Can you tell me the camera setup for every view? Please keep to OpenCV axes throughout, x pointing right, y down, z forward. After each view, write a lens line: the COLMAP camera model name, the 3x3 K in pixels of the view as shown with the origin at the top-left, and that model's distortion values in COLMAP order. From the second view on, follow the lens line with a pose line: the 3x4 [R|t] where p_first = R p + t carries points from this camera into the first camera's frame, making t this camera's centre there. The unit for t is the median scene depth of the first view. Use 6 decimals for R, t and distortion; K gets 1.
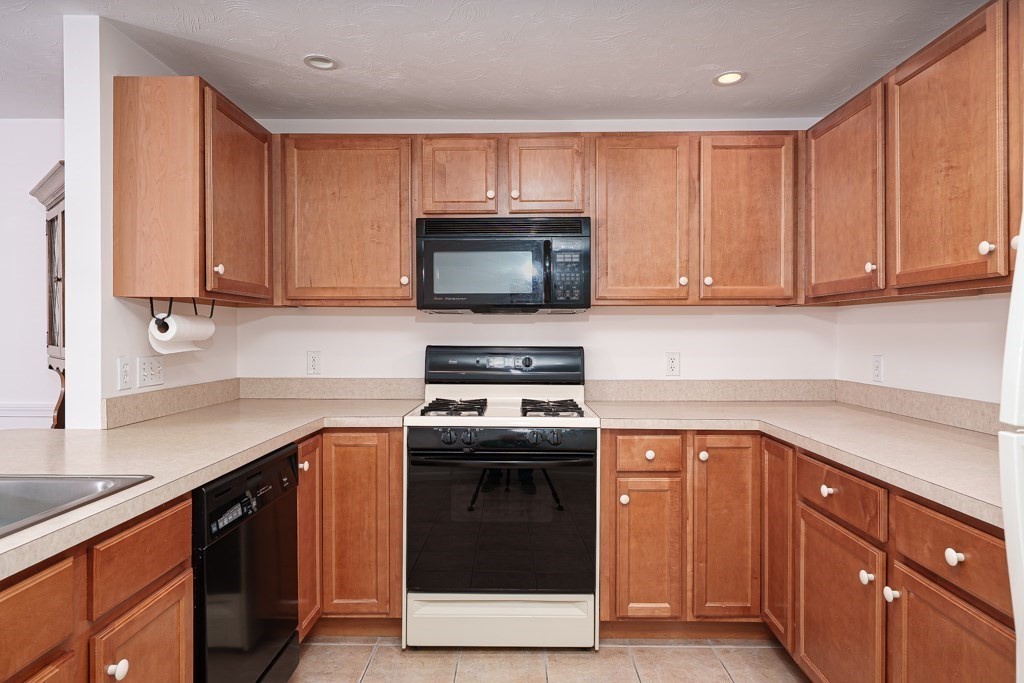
lens RADIAL K [[605.3, 0, 513.9], [0, 605.3, 338.3], [0, 0, 1]] dist [-0.004646, -0.003457]
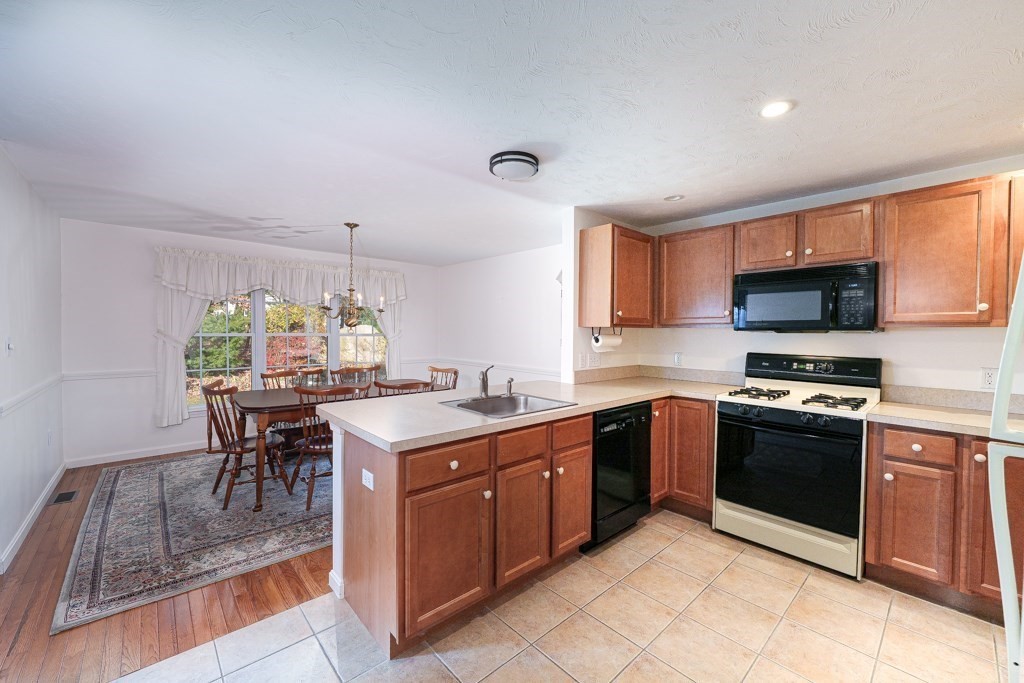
lens RADIAL K [[413.0, 0, 509.8], [0, 413.0, 338.2], [0, 0, 1]] dist [0.008659, 0.000109]
pose [[0.674333, 0.017123, -0.738229, 0.288783], [-0.011365, 0.999853, 0.012810, -0.039237], [0.738340, -0.000248, 0.674428, -0.225354]]
